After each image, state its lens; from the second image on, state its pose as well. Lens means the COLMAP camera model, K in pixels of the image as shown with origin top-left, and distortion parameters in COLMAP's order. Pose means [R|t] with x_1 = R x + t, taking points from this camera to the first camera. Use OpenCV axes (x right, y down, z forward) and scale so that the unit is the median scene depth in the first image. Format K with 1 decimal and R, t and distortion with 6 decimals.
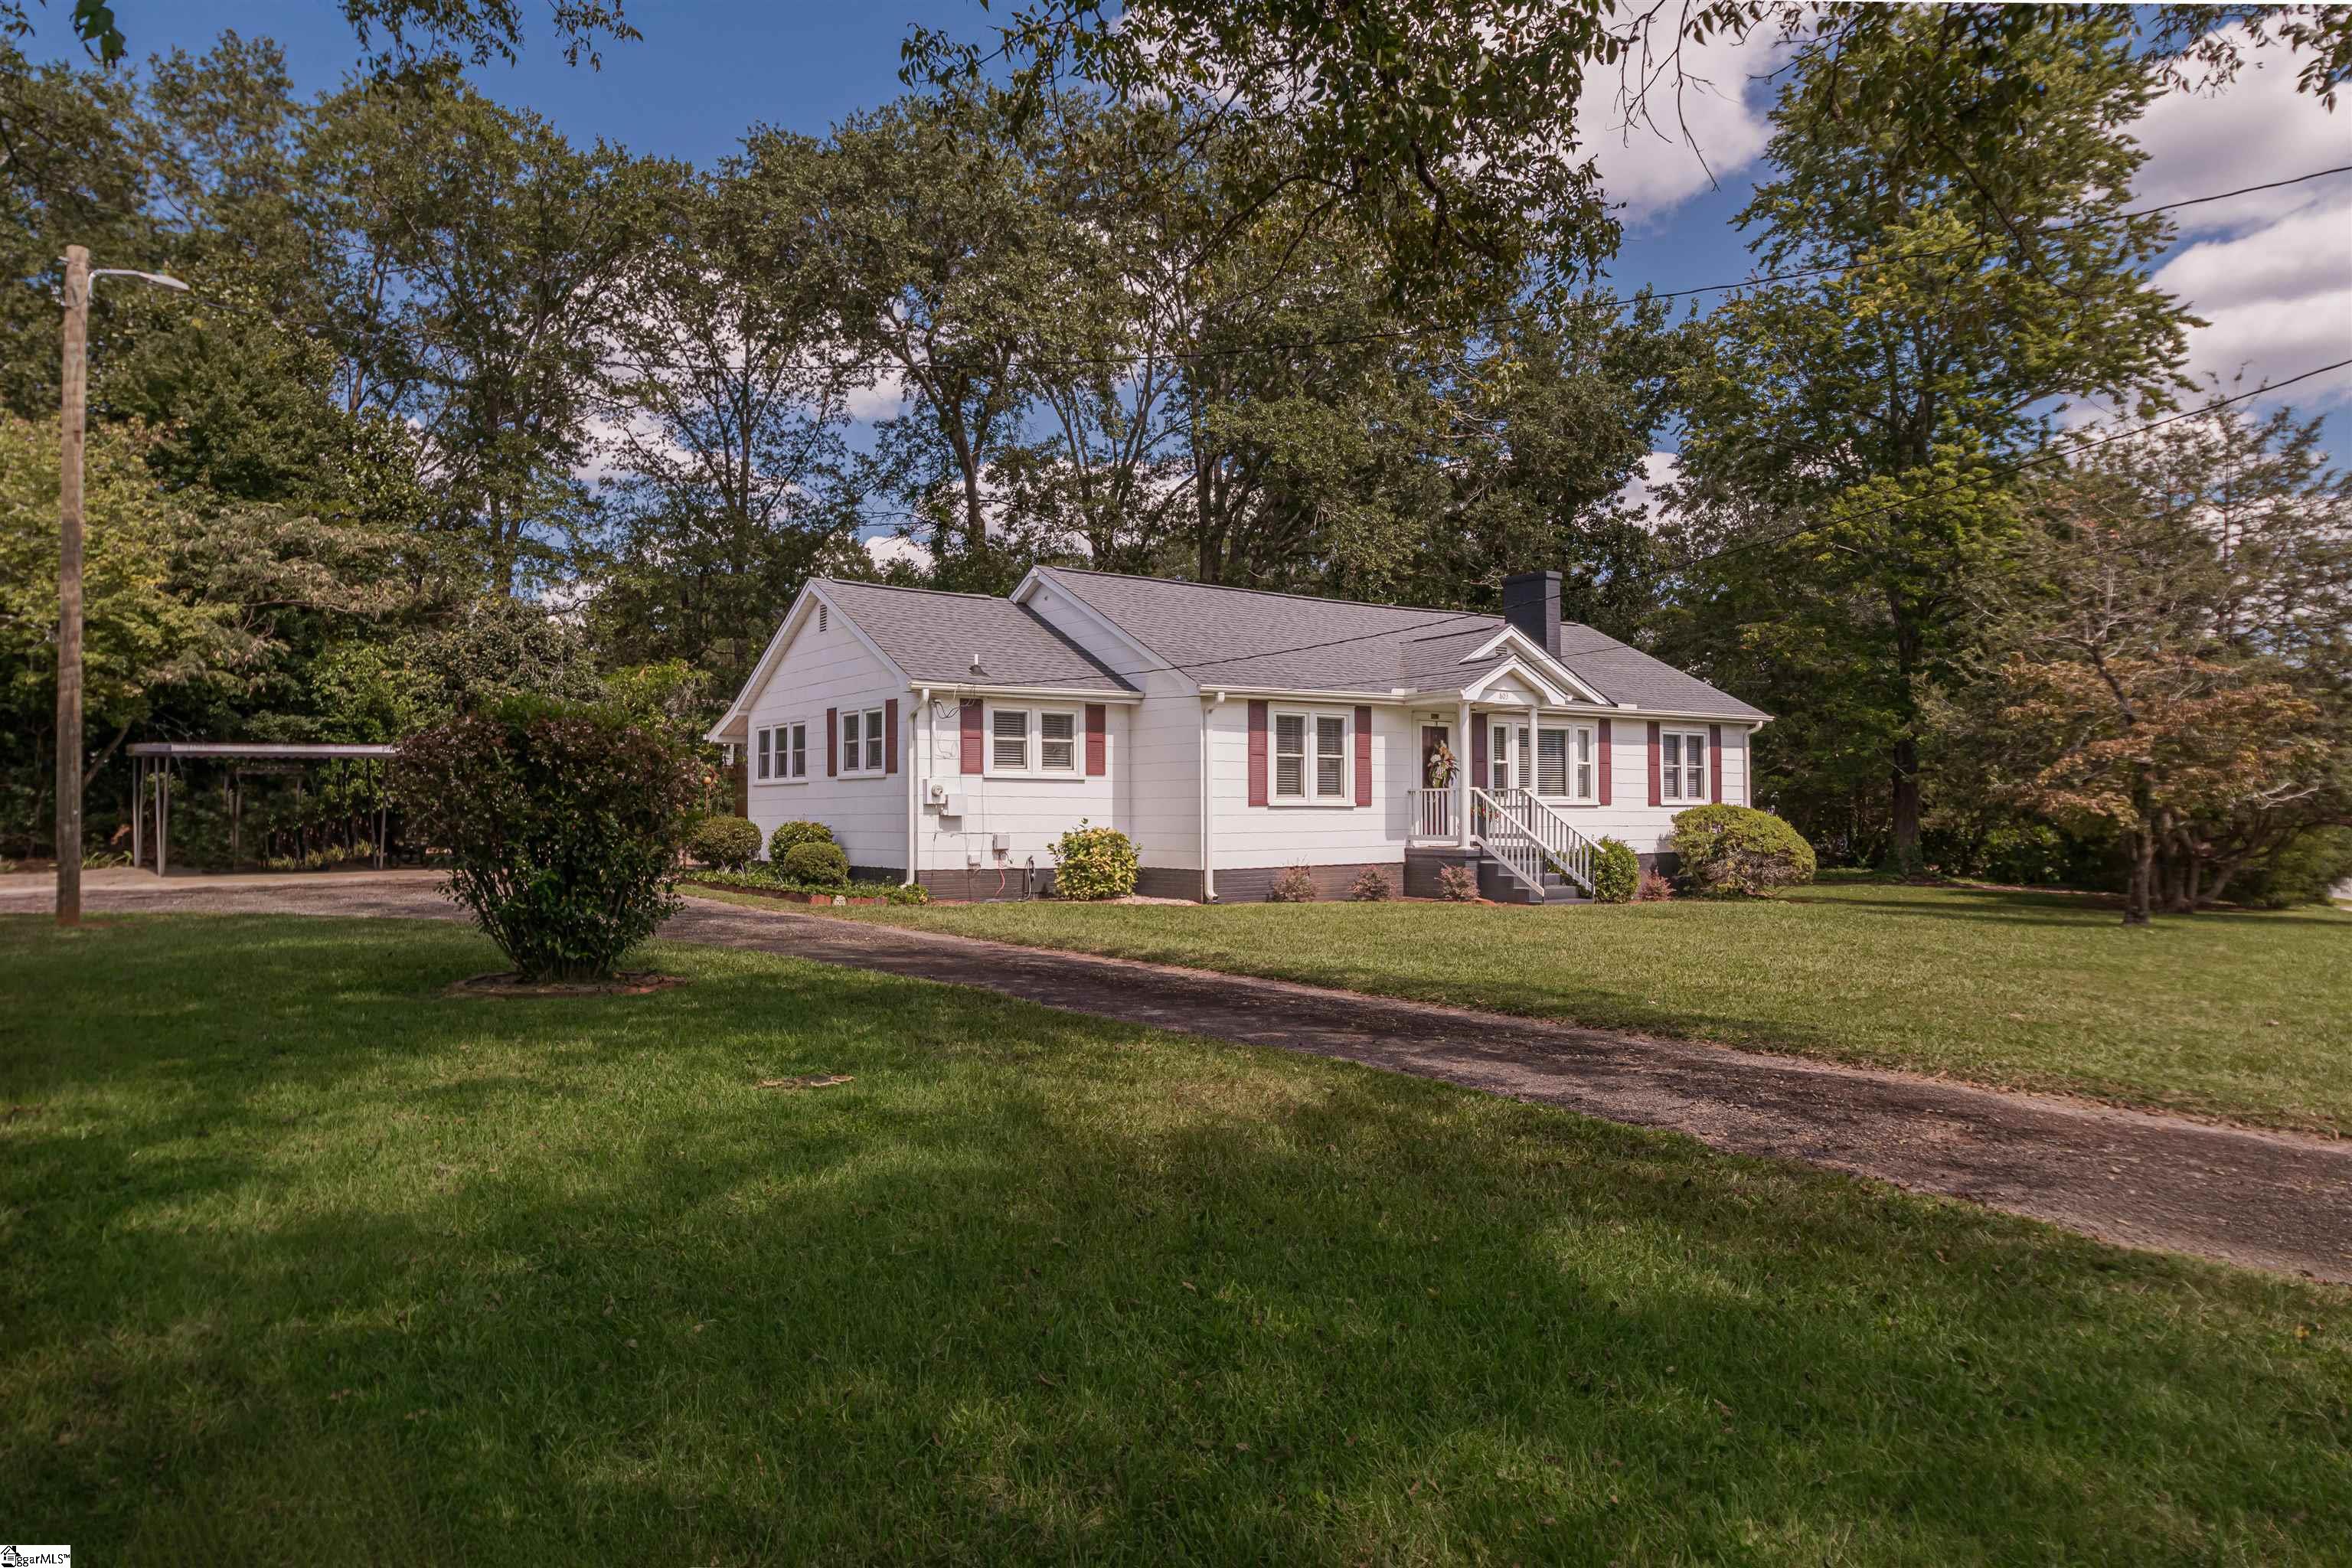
lens RADIAL K [[1432.3, 0, 1181.8], [0, 1432.3, 791.9], [0, 0, 1]] dist [-0.014565, -0.002038]
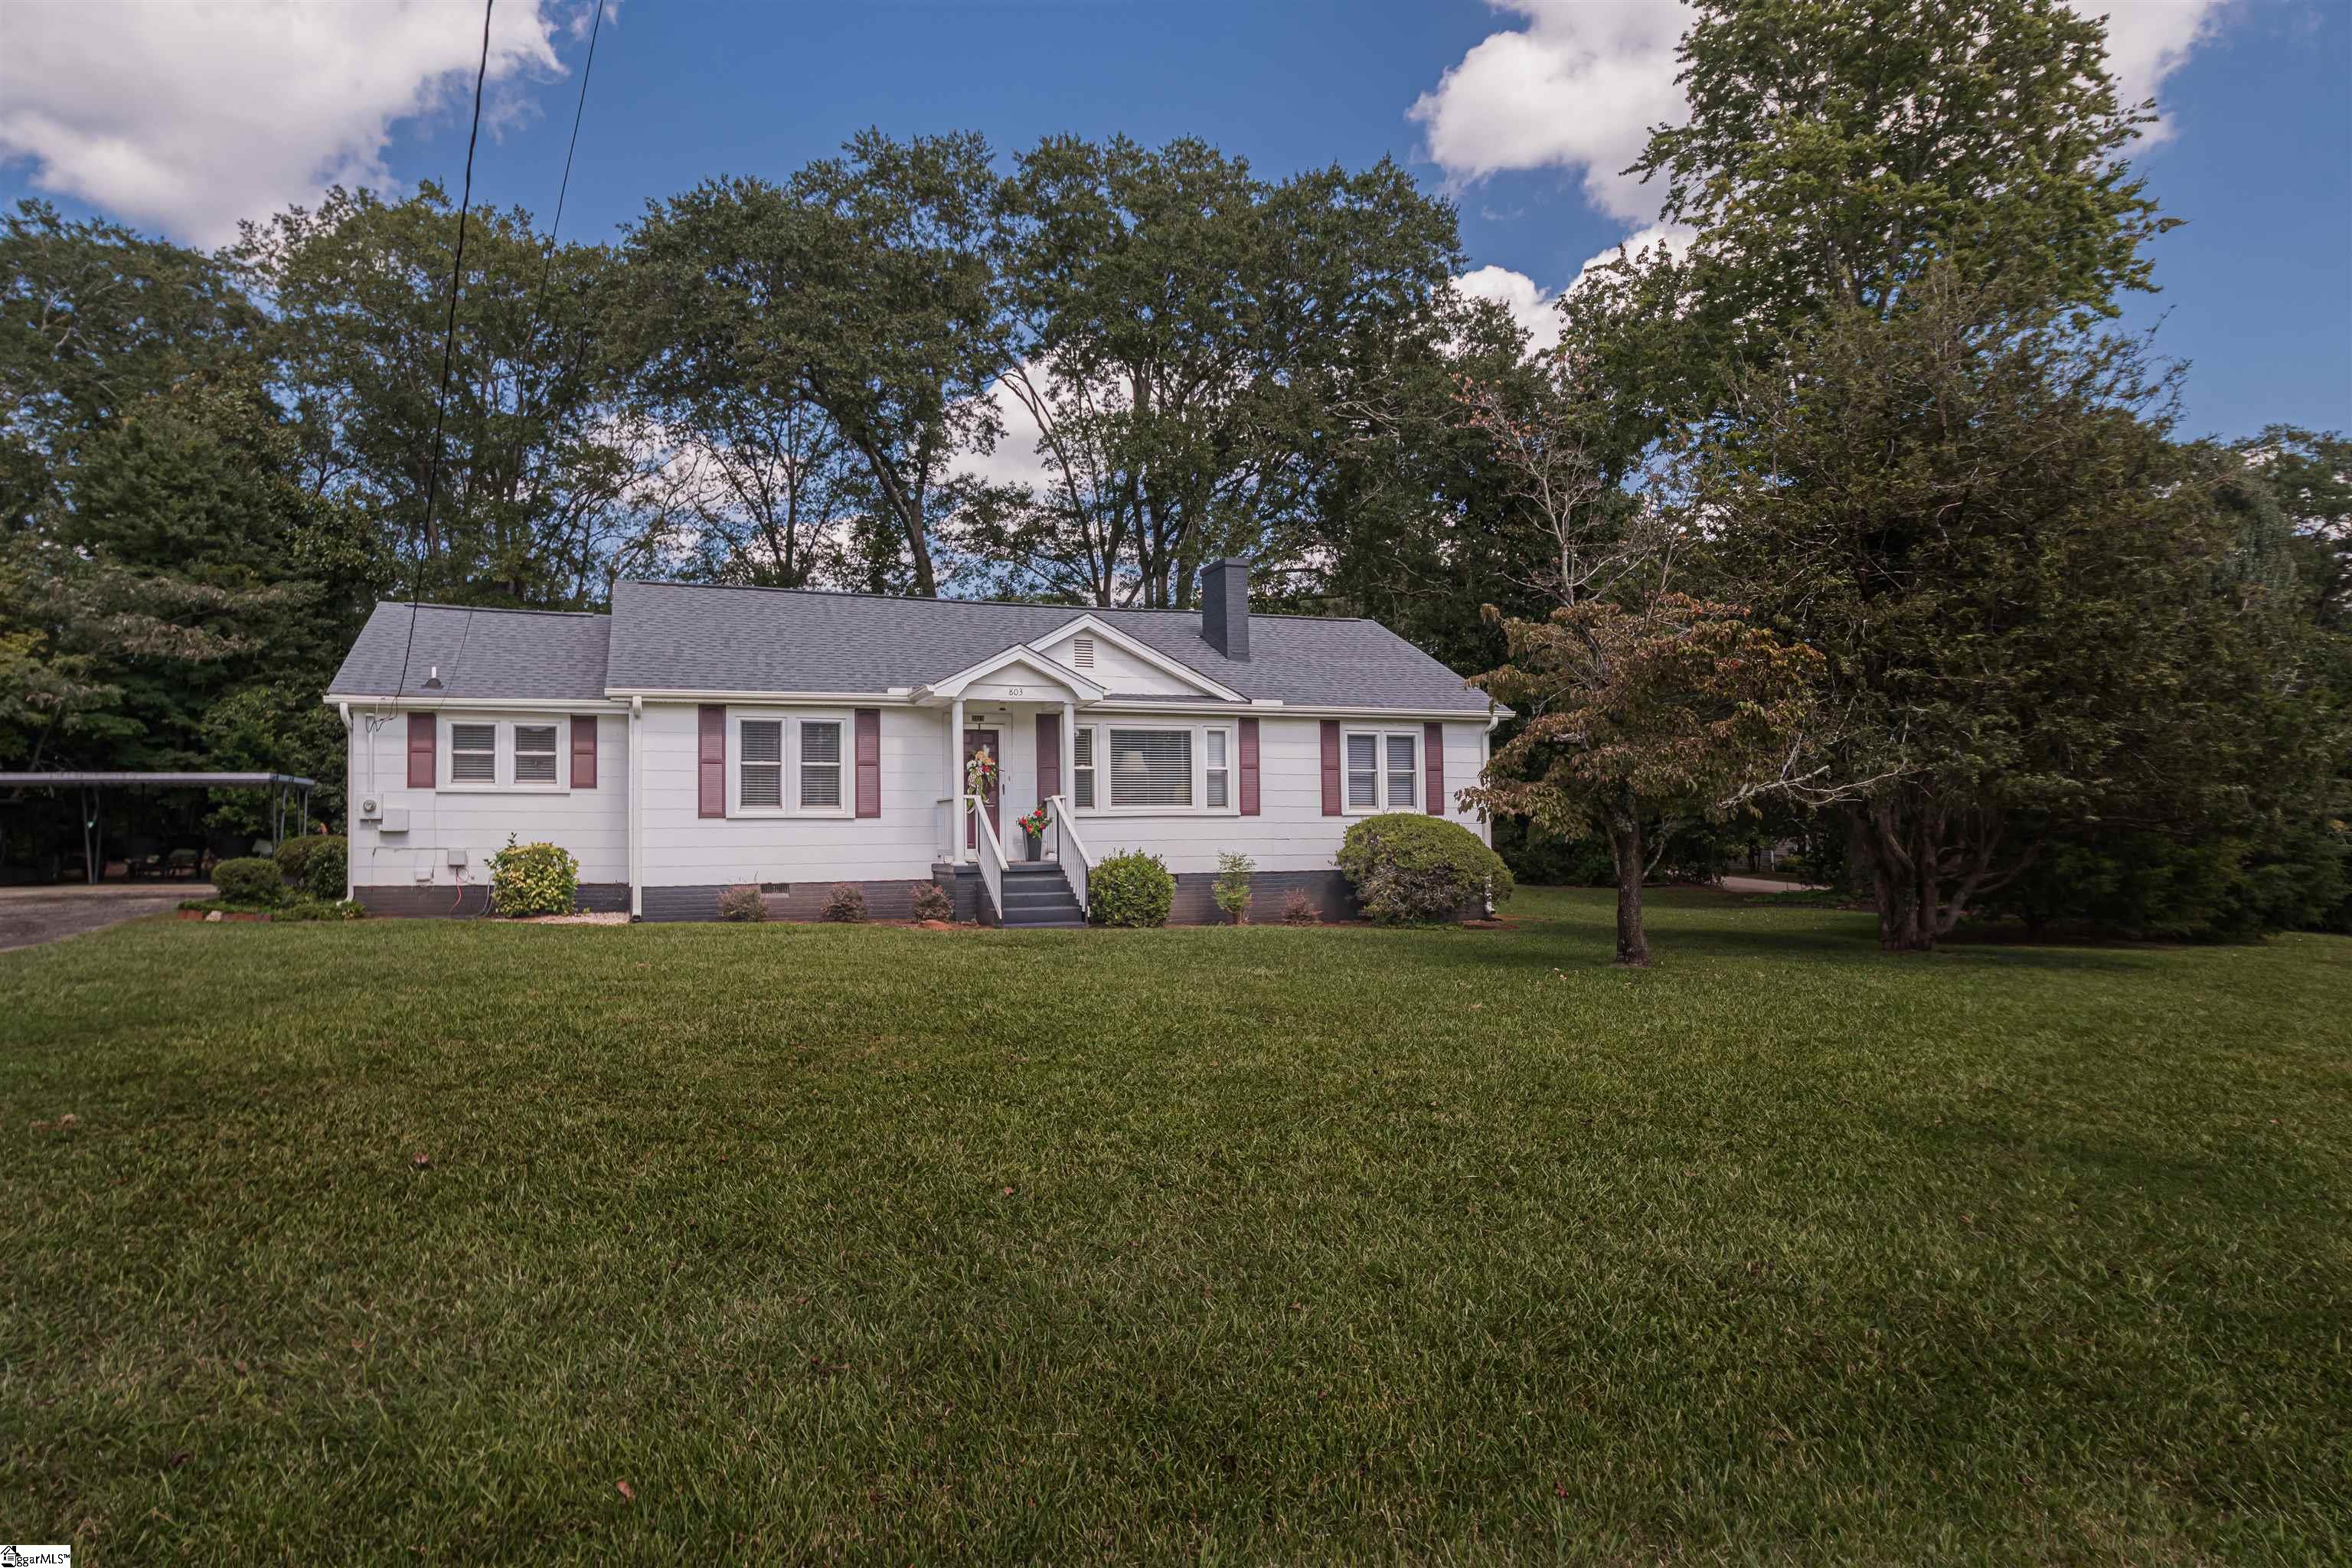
lens RADIAL K [[1315.0, 0, 1165.7], [0, 1315.0, 778.2], [0, 0, 1]] dist [-0.022820, 0.002017]
pose [[0.967458, -0.018422, -0.252359, 0.472086], [0.010748, 0.999438, -0.031751, 0.012022], [0.252802, 0.028005, 0.967113, 0.212745]]
